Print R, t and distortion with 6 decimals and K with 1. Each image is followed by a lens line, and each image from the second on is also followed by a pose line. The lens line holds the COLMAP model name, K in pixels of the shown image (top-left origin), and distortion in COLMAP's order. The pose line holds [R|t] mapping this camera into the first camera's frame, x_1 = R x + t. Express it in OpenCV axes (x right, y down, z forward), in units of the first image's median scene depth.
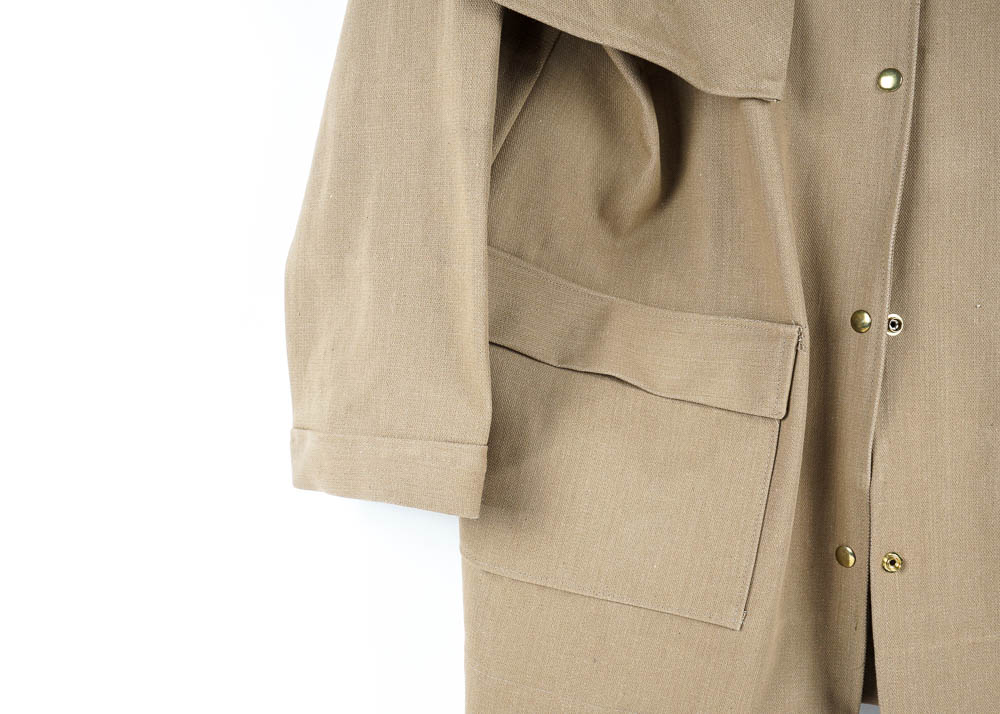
lens RADIAL K [[1439.6, 0, 499.3], [0, 1439.6, 356.0], [0, 0, 1]] dist [0.001804, 0.000000]
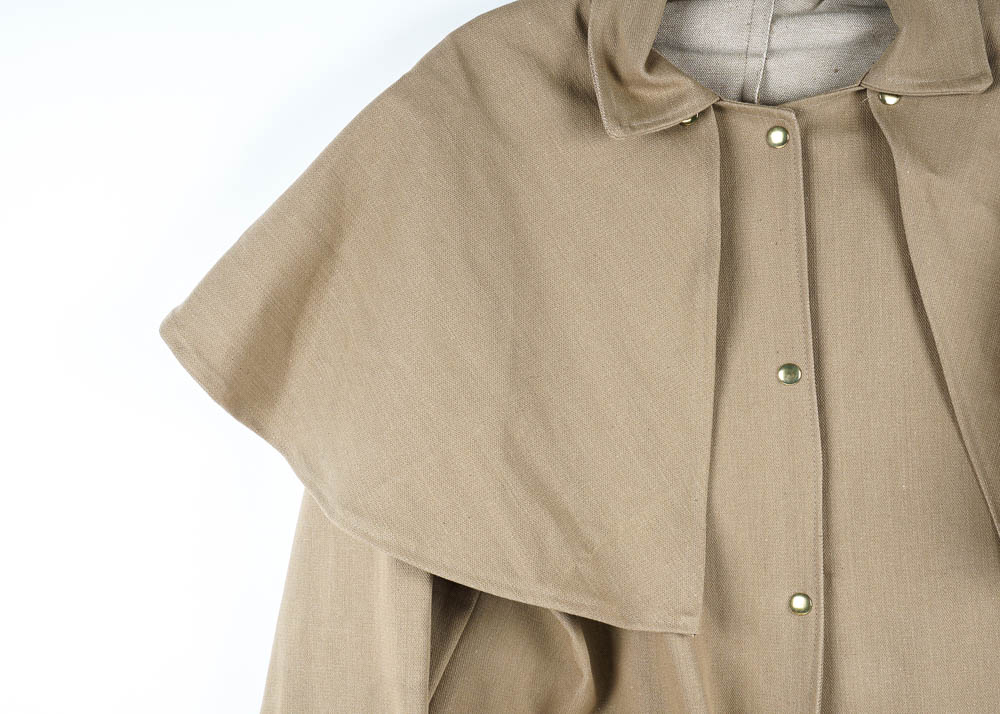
lens RADIAL K [[1439.6, 0, 498.0], [0, 1439.6, 353.8], [0, 0, 1]] dist [0.001804, 0.000000]
pose [[0.998817, -0.048441, -0.004168, 0.060855], [0.047588, 0.991585, -0.120395, -0.257699], [0.009965, 0.120055, 0.992717, -0.082861]]
